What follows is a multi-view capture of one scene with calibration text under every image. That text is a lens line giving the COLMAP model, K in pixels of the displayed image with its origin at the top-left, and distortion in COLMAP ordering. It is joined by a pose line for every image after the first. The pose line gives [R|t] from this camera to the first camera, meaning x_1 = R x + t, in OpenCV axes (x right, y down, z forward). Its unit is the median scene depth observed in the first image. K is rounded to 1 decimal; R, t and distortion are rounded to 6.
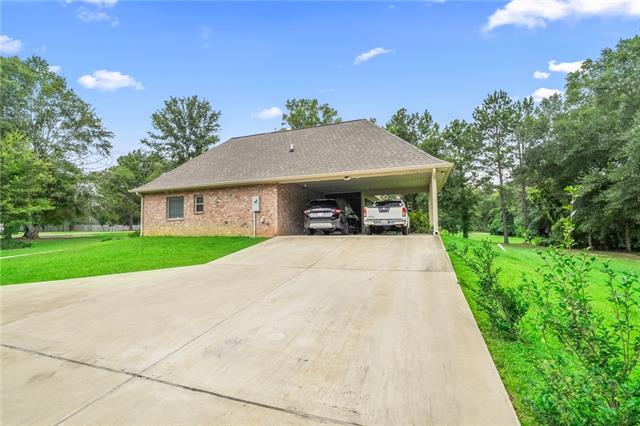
lens RADIAL K [[303.0, 0, 319.1], [0, 303.0, 214.1], [0, 0, 1]] dist [0.001045, 0.000307]
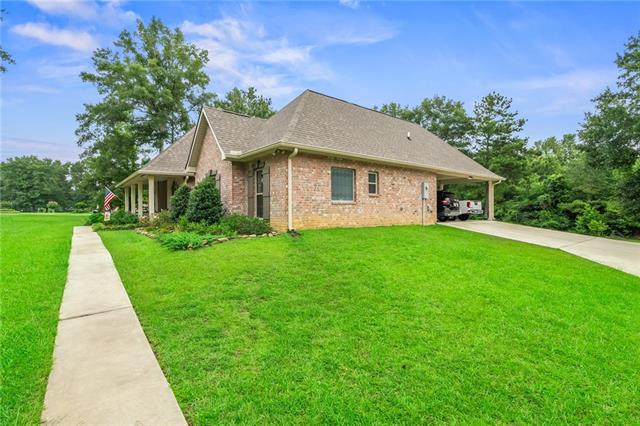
lens RADIAL K [[303.0, 0, 318.3], [0, 303.0, 211.0], [0, 0, 1]] dist [0.001045, 0.000307]
pose [[0.510276, 0.009354, 0.859960, -1.103409], [-0.052108, 0.998440, 0.020059, 0.026910], [-0.858431, -0.055046, 0.509967, 0.728925]]
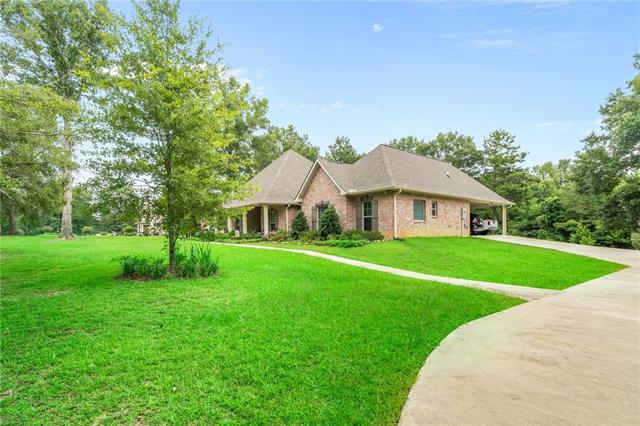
lens RADIAL K [[303.0, 0, 316.3], [0, 303.0, 239.0], [0, 0, 1]] dist [0.001045, 0.000307]
pose [[0.506675, -0.010089, 0.862078, -1.612217], [-0.042120, 0.998448, 0.036440, 0.057299], [-0.861107, -0.054775, 0.505464, 0.795545]]
